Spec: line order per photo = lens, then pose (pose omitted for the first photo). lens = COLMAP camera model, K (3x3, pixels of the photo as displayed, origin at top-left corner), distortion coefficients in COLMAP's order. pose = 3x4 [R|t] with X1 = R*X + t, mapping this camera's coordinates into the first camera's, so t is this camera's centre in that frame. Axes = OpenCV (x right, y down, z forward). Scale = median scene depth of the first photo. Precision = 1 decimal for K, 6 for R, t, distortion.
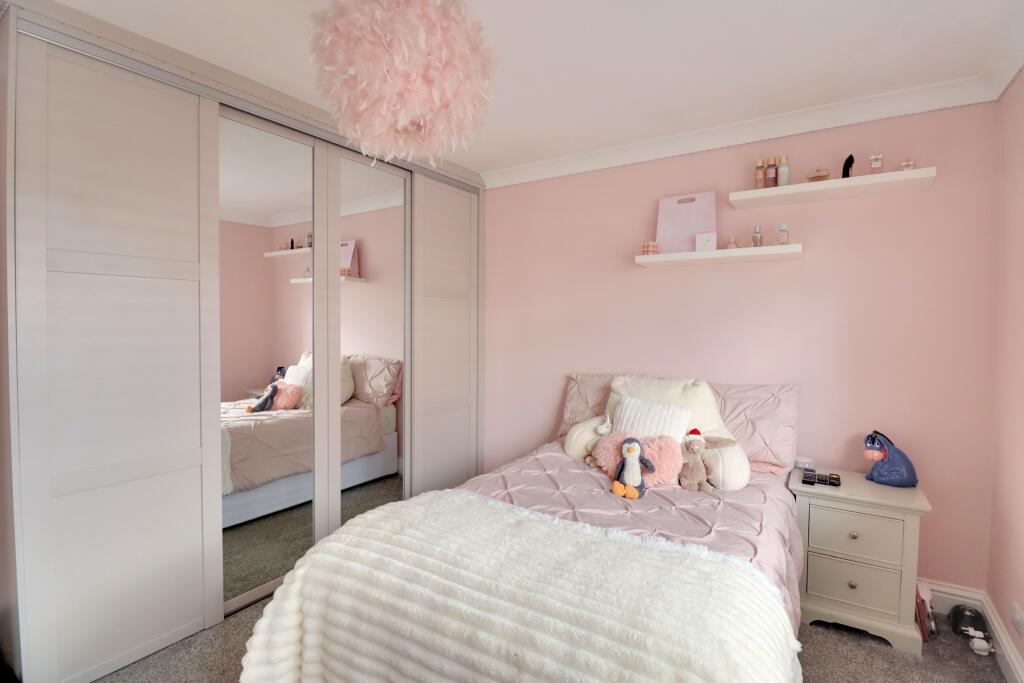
lens RADIAL K [[479.2, 0, 521.7], [0, 479.2, 330.3], [0, 0, 1]] dist [0.003667, -0.017394]
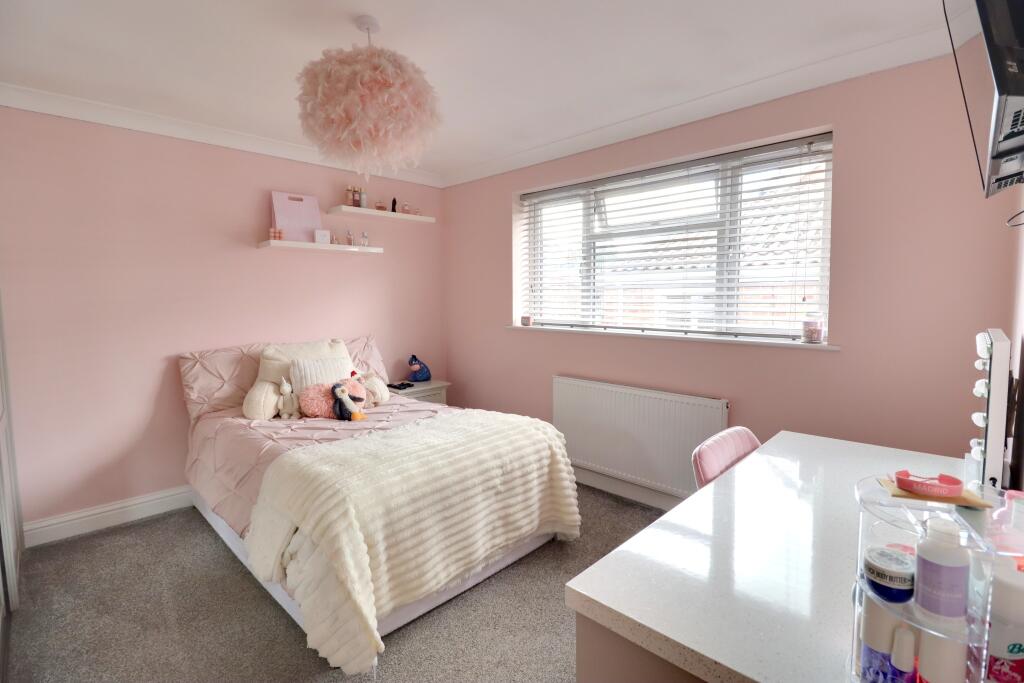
lens RADIAL K [[471.5, 0, 513.9], [0, 471.5, 342.1], [0, 0, 1]] dist [0.002432, 0.000035]
pose [[0.194270, -0.096841, 0.976156, -0.861375], [0.025121, 0.995280, 0.093739, -0.001474], [-0.980626, 0.006311, 0.195786, 0.227204]]
